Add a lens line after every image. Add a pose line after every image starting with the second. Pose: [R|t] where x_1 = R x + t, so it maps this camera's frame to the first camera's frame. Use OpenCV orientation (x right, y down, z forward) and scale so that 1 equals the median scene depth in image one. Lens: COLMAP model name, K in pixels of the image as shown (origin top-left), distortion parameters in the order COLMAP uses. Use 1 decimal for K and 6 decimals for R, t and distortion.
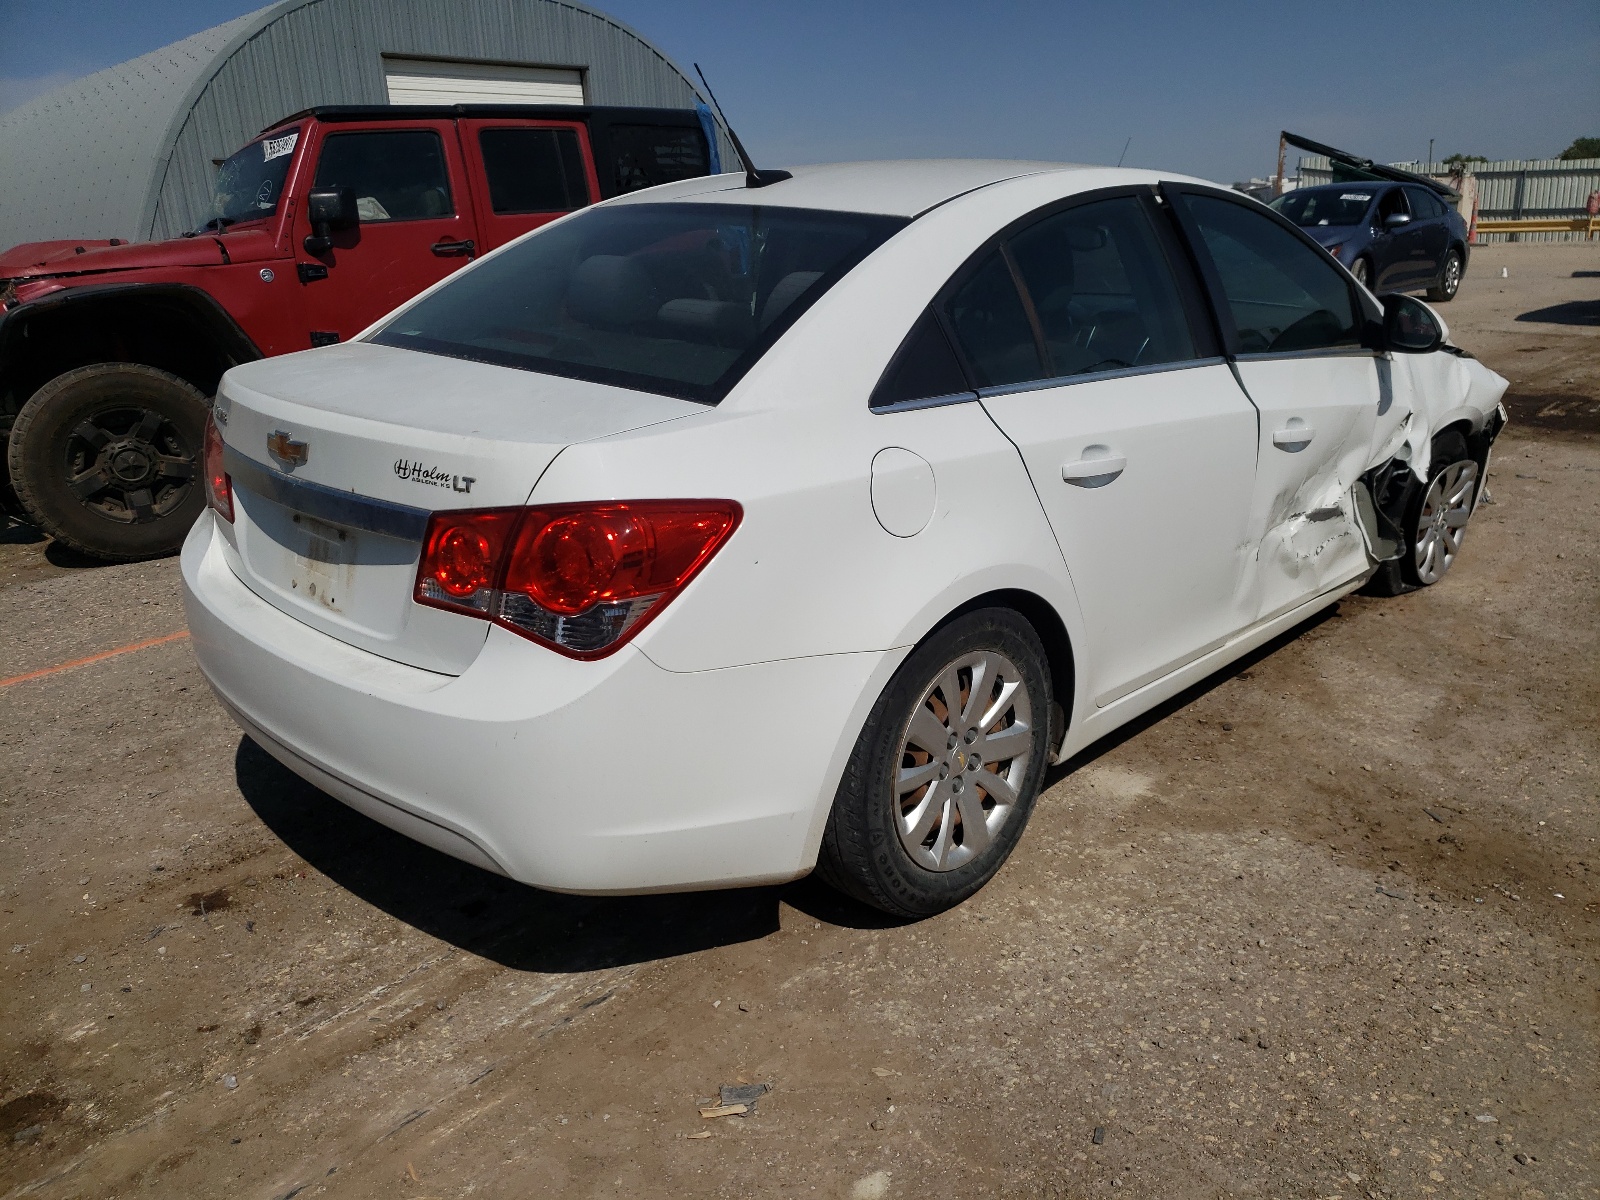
lens RADIAL K [[1219.2, 0, 800.4], [0, 1219.2, 596.8], [0, 0, 1]] dist [-0.002132, 0.017395]
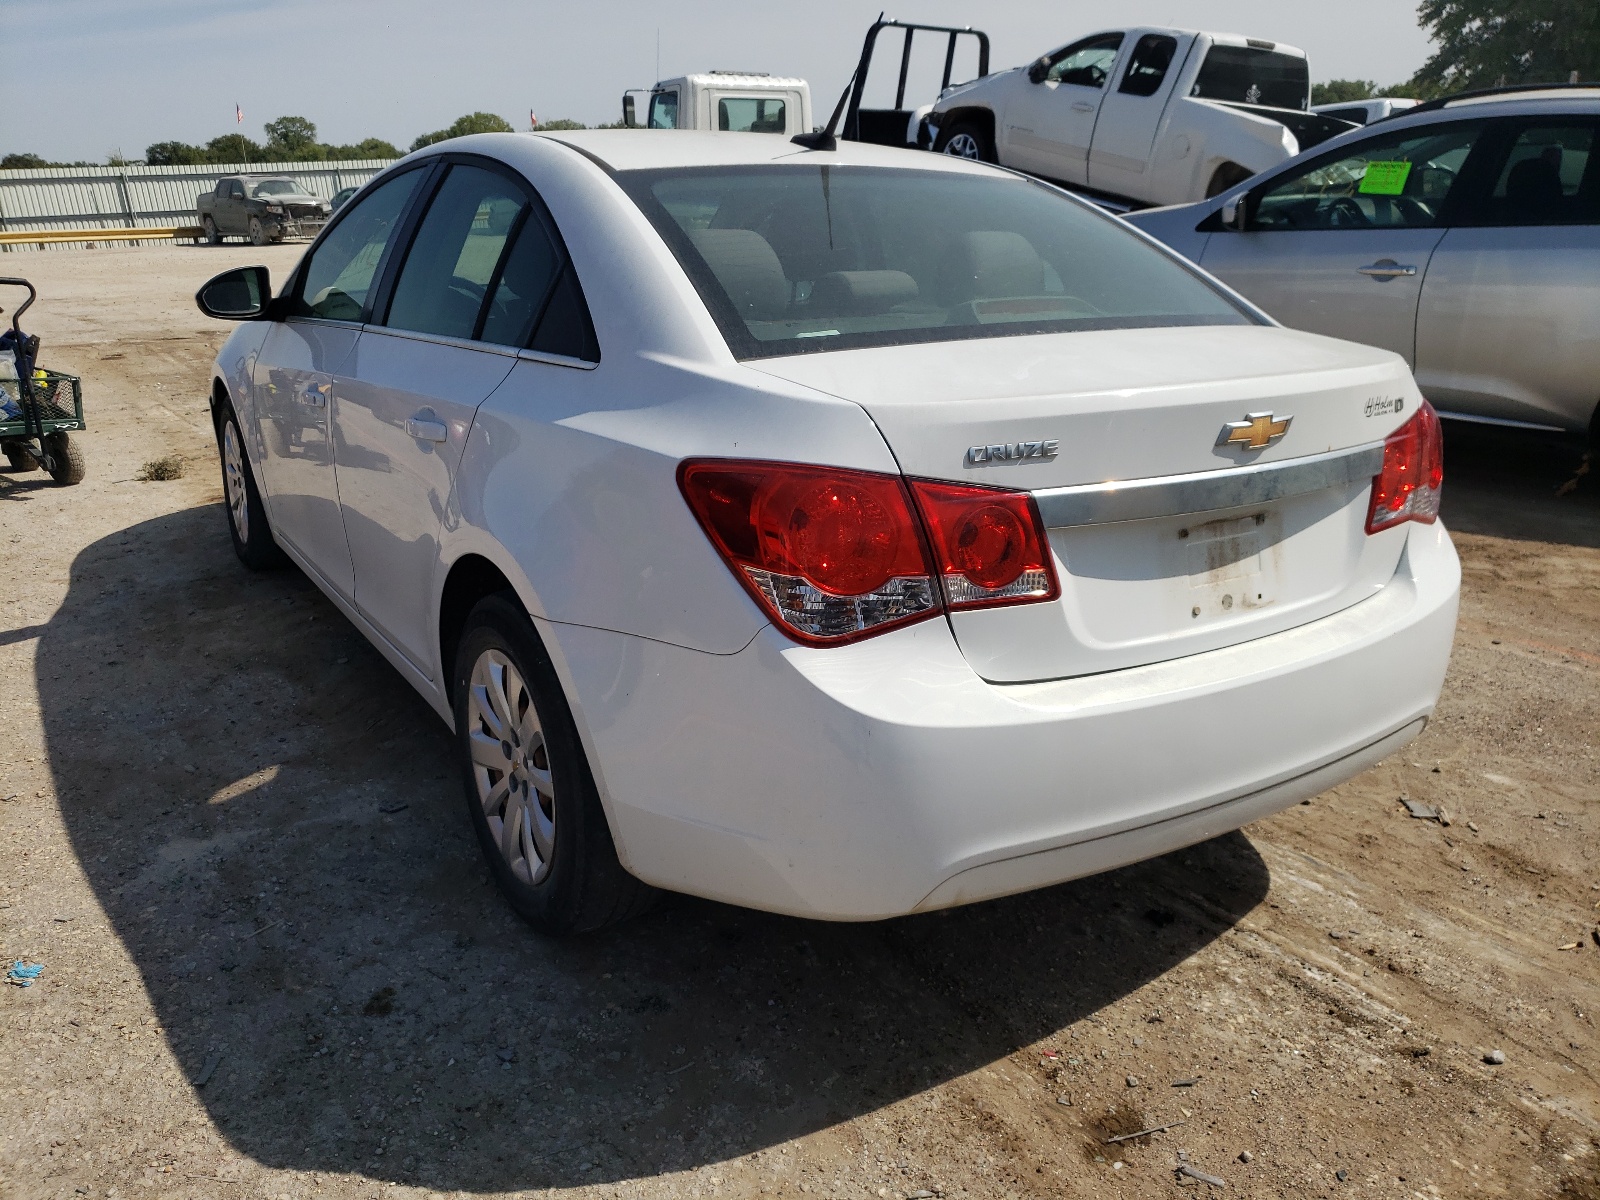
lens RADIAL K [[1219.2, 0, 801.3], [0, 1219.2, 602.7], [0, 0, 1]] dist [-0.002132, 0.017395]
pose [[0.264998, -0.299538, 0.916544, -1.209261], [0.309280, 0.926709, 0.213439, -0.266622], [-0.913303, 0.226908, 0.338217, 0.956511]]
